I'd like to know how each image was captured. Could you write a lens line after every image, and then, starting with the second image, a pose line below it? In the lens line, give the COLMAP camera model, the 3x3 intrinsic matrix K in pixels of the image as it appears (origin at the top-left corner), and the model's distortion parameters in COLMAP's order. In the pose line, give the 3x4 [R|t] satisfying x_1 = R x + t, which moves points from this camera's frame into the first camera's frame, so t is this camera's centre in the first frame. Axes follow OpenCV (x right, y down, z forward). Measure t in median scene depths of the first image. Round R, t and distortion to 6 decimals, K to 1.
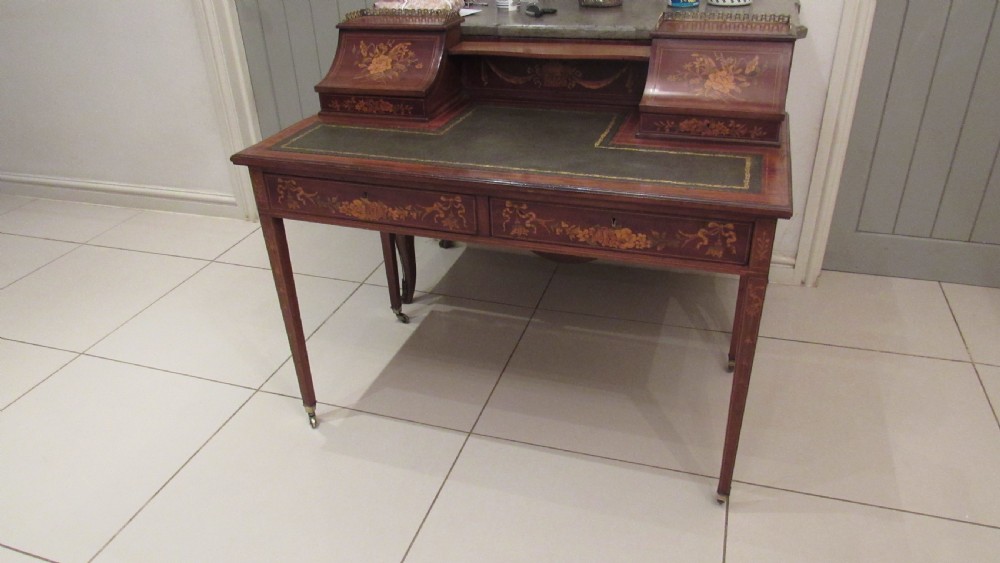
lens RADIAL K [[716.8, 0, 500.5], [0, 716.8, 282.4], [0, 0, 1]] dist [-0.022535, 0.000727]
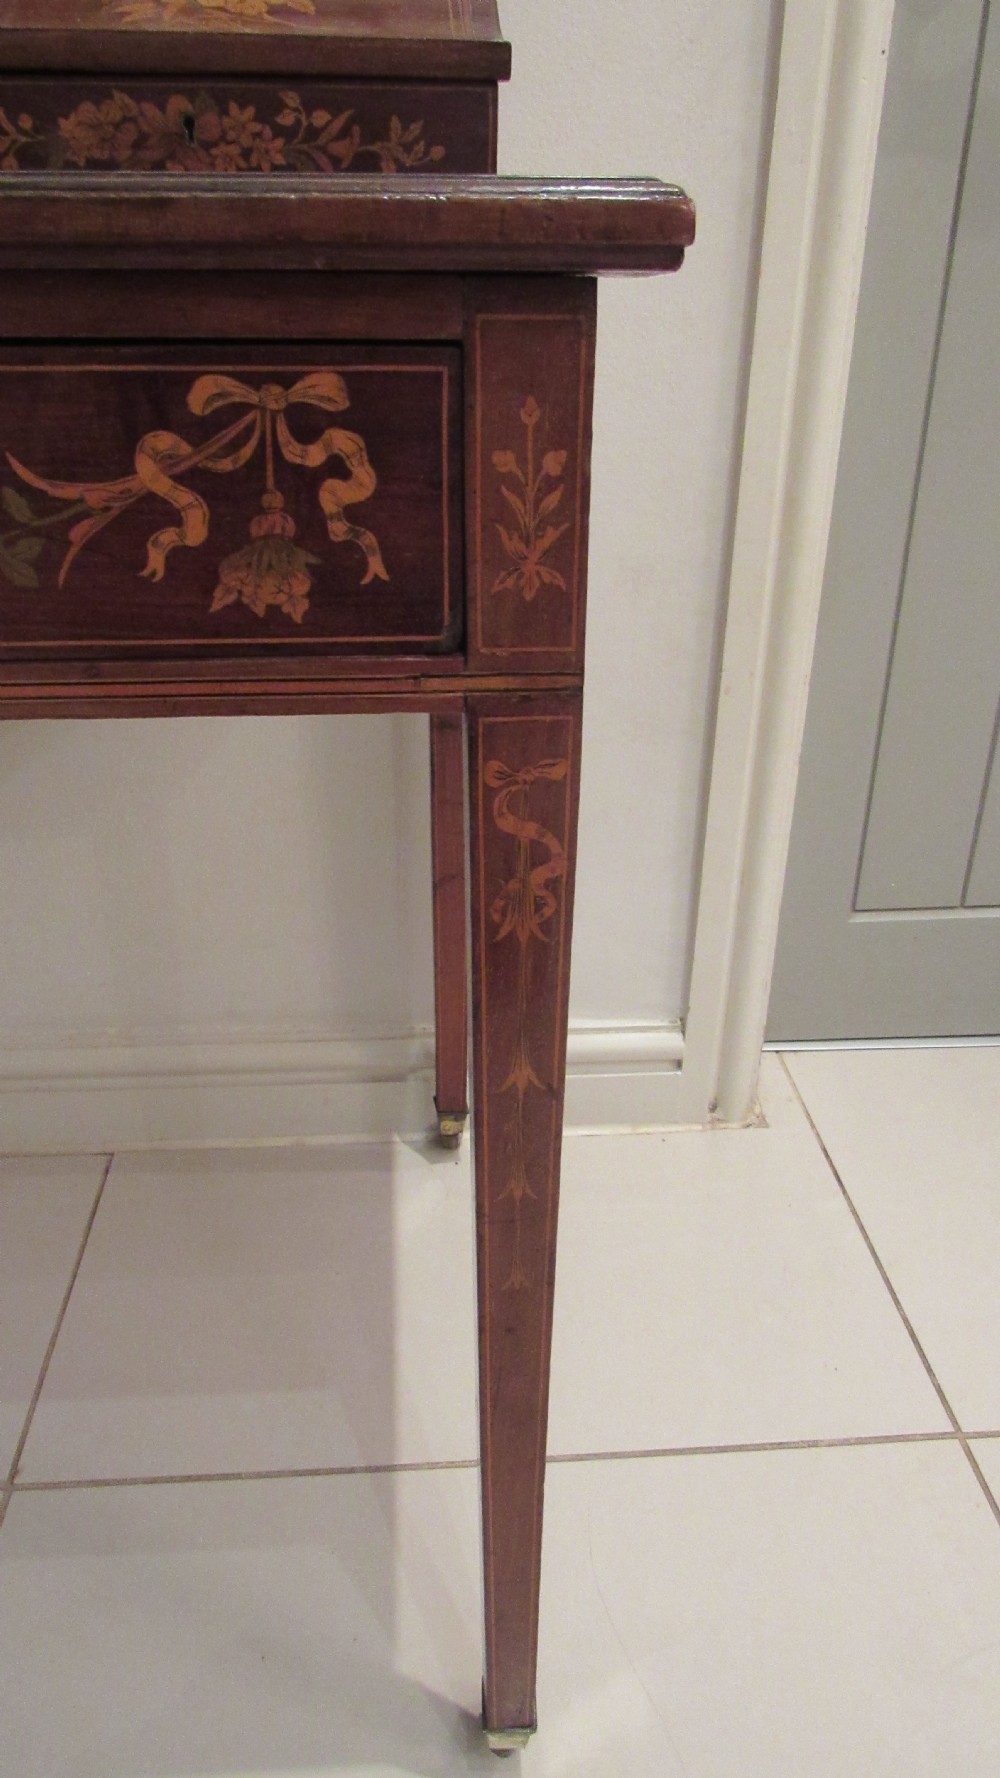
lens RADIAL K [[1274.5, 0, 495.8], [0, 1274.5, 890.5], [0, 0, 1]] dist [-0.022535, 0.000727]
pose [[0.918621, -0.135047, 0.371345, 0.197506], [0.153769, 0.987881, -0.021125, 0.034657], [-0.363992, 0.076507, 0.928255, 0.611336]]
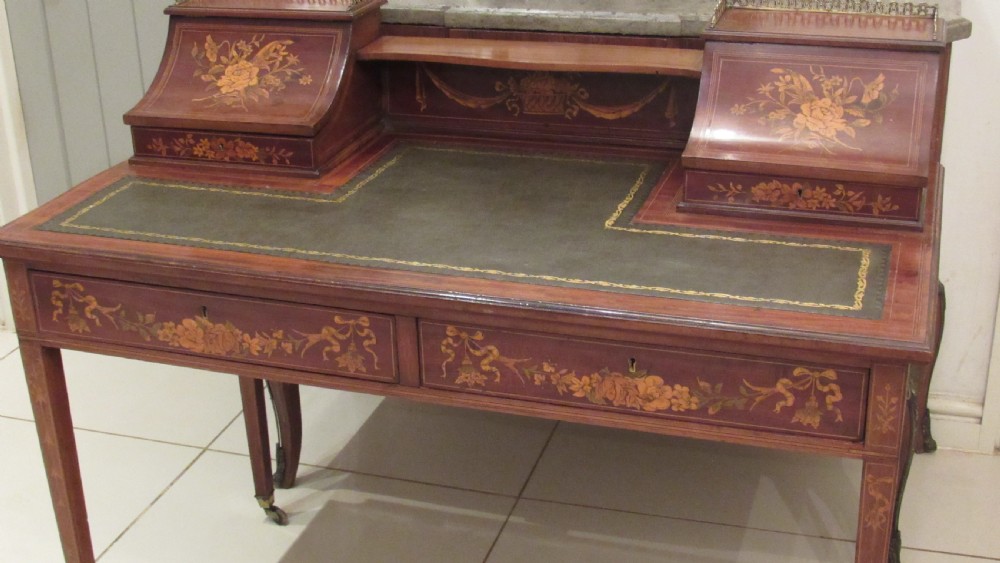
lens RADIAL K [[1347.8, 0, 499.1], [0, 1347.8, 285.5], [0, 0, 1]] dist [-0.074575, 0.008544]
pose [[0.999912, 0.002493, 0.013062, 0.032236], [-0.001158, 0.994866, -0.101194, -0.033451], [-0.013247, 0.101170, 0.994781, -0.070030]]
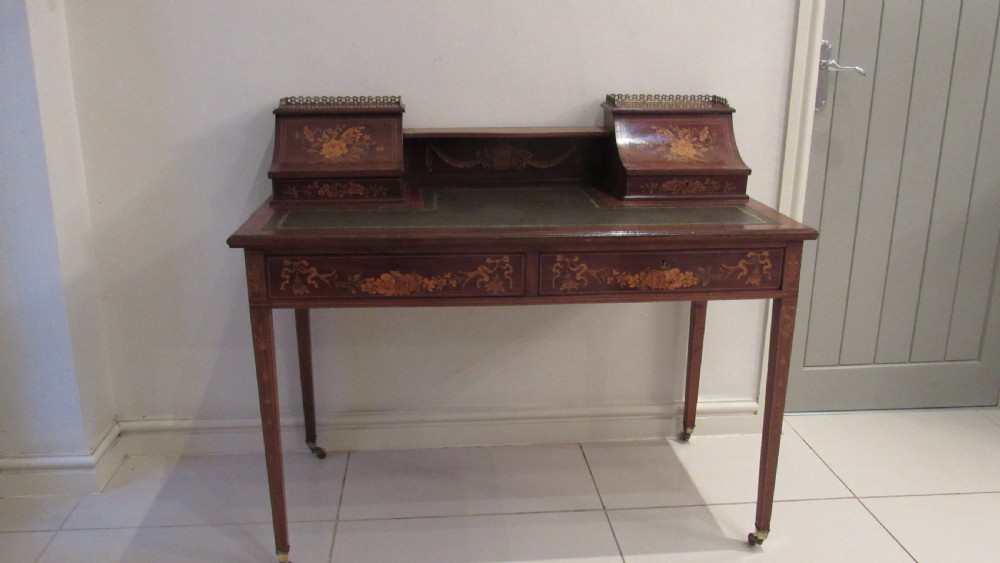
lens RADIAL K [[840.3, 0, 497.9], [0, 840.3, 280.2], [0, 0, 1]] dist [-0.047573, 0.010674]
pose [[0.913515, -0.076545, 0.399539, -0.490324], [0.165769, 0.966941, -0.193767, 0.121158], [-0.371499, 0.243240, 0.896004, -0.007592]]
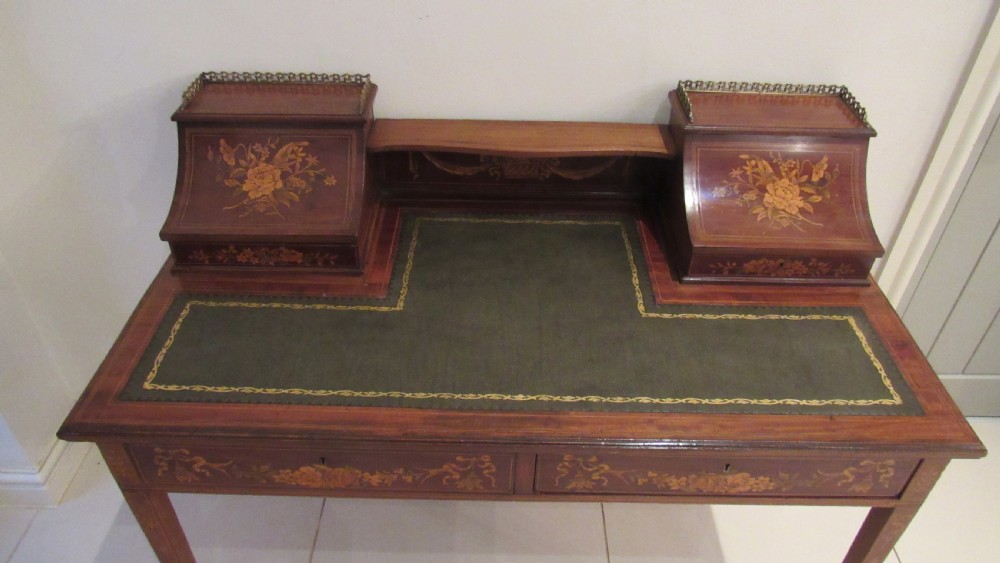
lens RADIAL K [[716.8, 0, 500.5], [0, 716.8, 282.4], [0, 0, 1]] dist [-0.022535, 0.000727]
pose [[0.946058, -0.154347, 0.284870, -0.190768], [0.108611, 0.979444, 0.169977, -0.351415], [-0.305249, -0.129868, 0.943375, 0.385969]]
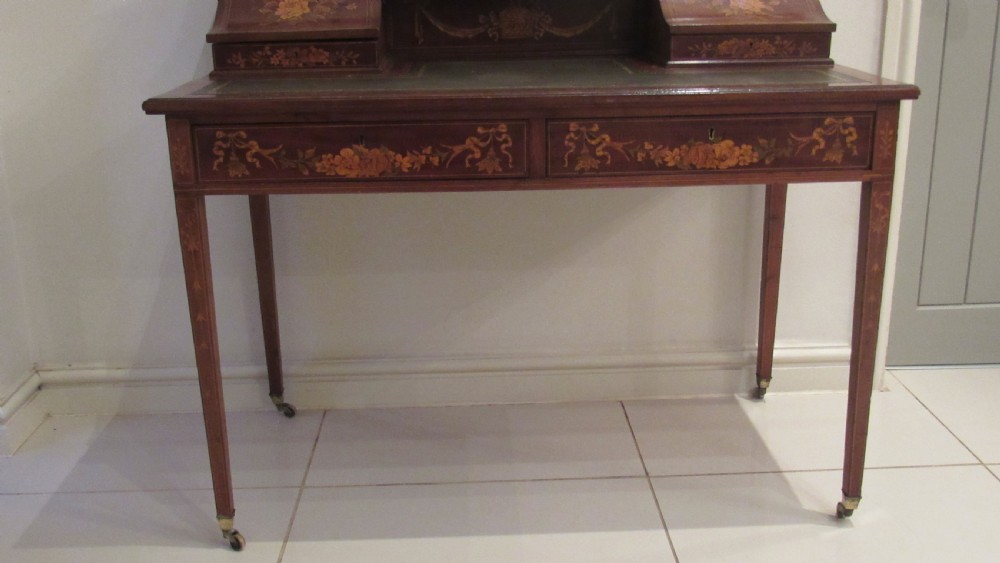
lens RADIAL K [[1045.7, 0, 498.3], [0, 1045.7, 278.9], [0, 0, 1]] dist [-0.054942, 0.010766]
pose [[0.934512, -0.087421, 0.345028, -0.420050], [0.160496, 0.968722, -0.189256, 0.222988], [-0.317691, 0.232238, 0.919314, 0.040286]]
